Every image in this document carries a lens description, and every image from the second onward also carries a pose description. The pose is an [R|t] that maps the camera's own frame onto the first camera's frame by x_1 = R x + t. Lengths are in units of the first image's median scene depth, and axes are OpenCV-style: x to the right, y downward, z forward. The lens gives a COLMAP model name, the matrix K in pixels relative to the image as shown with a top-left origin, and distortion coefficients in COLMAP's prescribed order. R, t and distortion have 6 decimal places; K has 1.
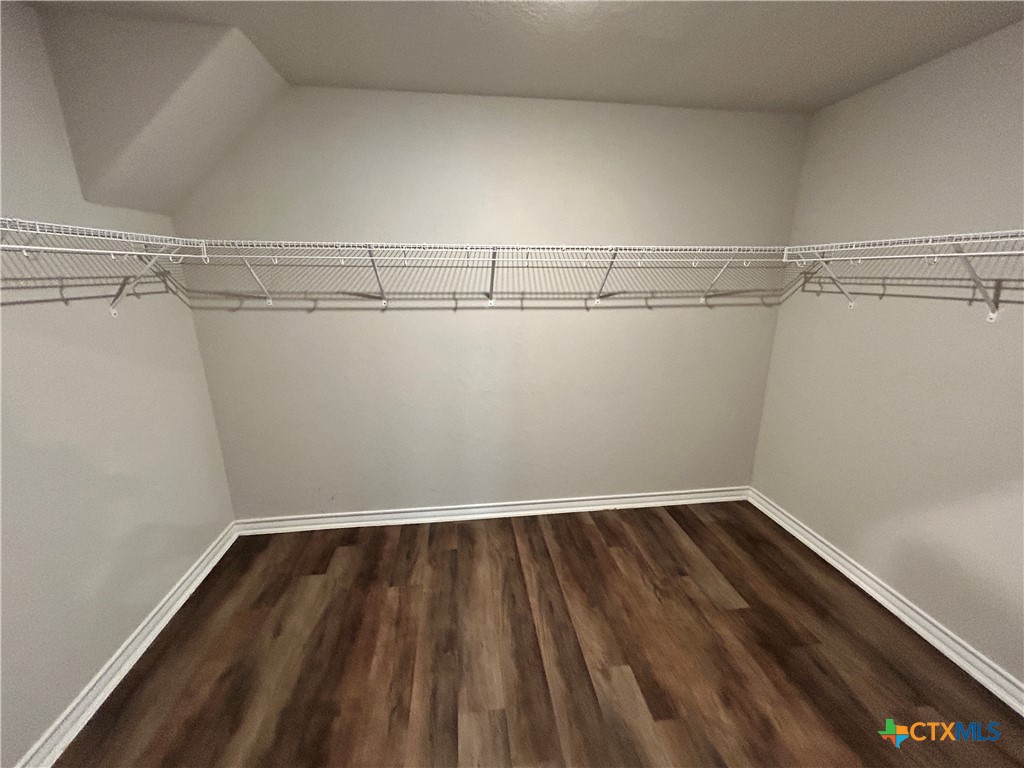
lens RADIAL K [[416.1, 0, 514.9], [0, 416.1, 382.3], [0, 0, 1]] dist [0.001877, -0.000383]
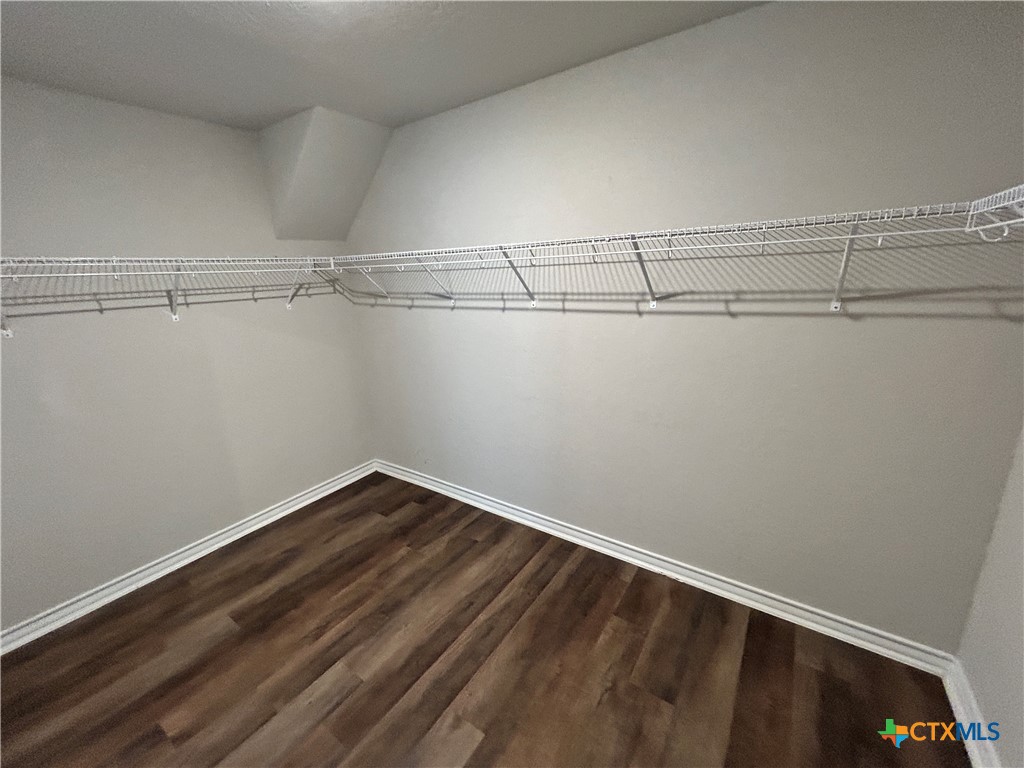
lens RADIAL K [[416.1, 0, 501.9], [0, 416.1, 383.2], [0, 0, 1]] dist [0.001877, -0.000383]
pose [[0.739201, 0.144930, -0.657706, 0.562373], [-0.132257, 0.988794, 0.069243, -0.072046], [0.660371, 0.035802, 0.750086, 0.263342]]
